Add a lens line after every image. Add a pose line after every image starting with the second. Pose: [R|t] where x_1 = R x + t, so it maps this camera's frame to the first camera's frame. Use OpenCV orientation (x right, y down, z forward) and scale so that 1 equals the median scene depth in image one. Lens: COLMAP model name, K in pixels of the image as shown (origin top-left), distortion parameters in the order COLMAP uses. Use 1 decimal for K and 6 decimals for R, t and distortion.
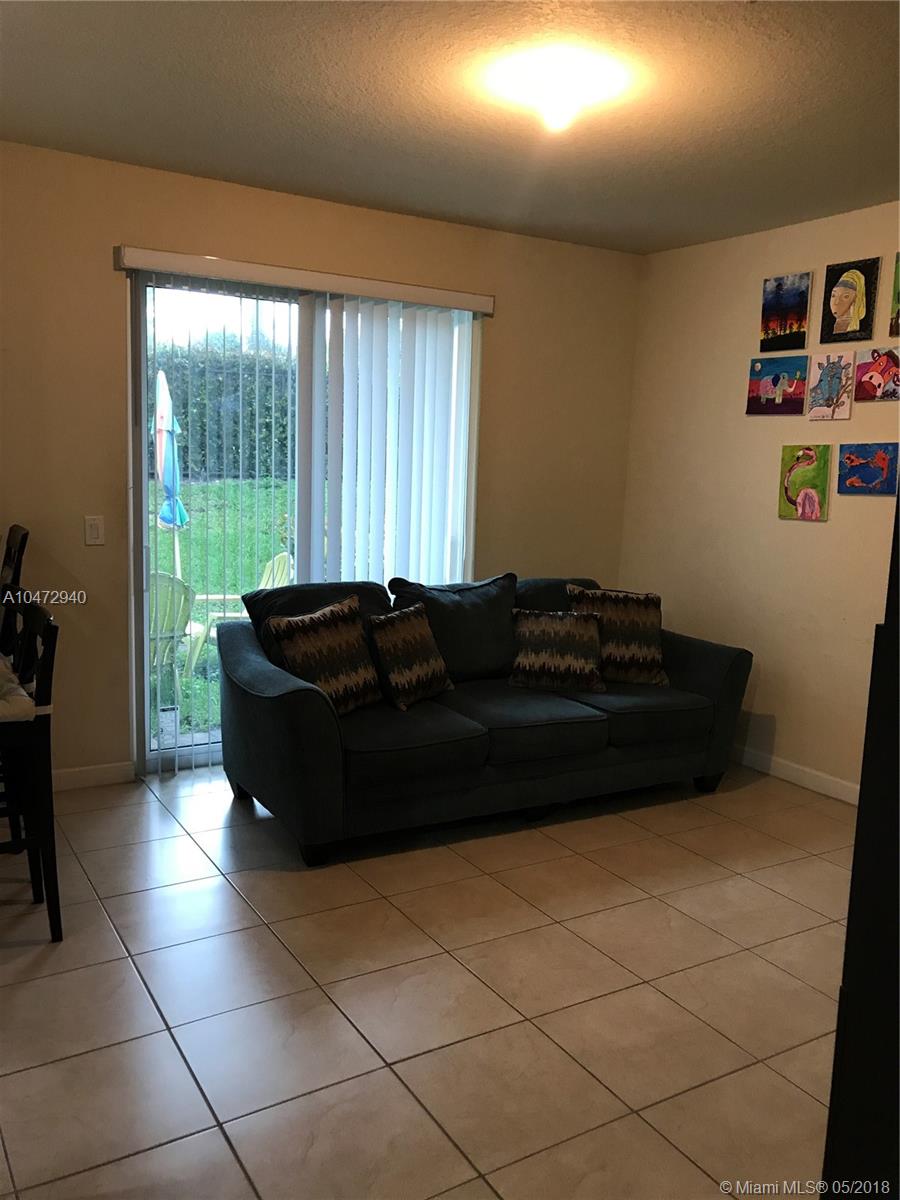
lens RADIAL K [[986.4, 0, 450.0], [0, 986.4, 600.0], [0, 0, 1]] dist [-0.008313, -0.004928]
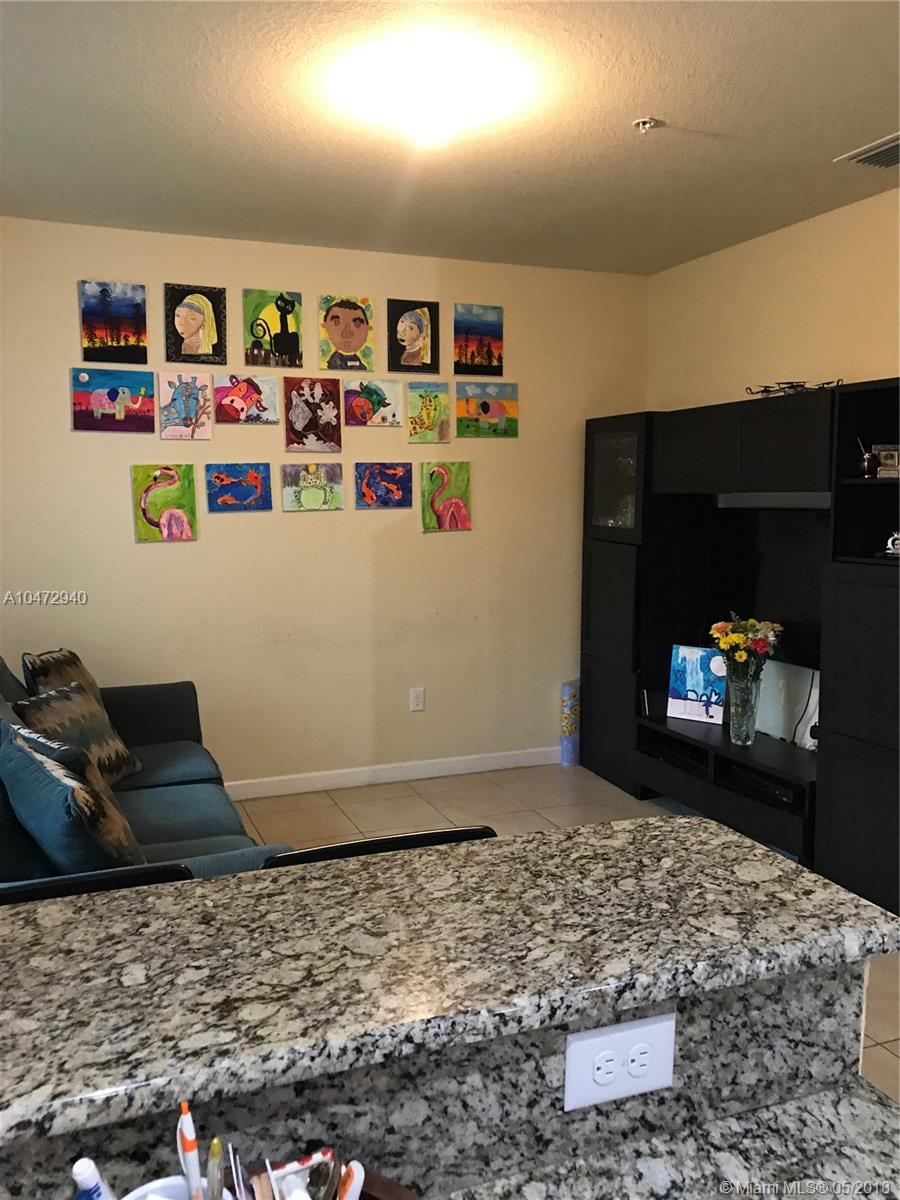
lens RADIAL K [[986.4, 0, 450.0], [0, 986.4, 600.0], [0, 0, 1]] dist [-0.008313, -0.004928]
pose [[0.169984, -0.143146, 0.974995, -0.564167], [0.144097, 0.982369, 0.119107, -0.102171], [-0.974855, 0.120247, 0.187614, 0.563587]]
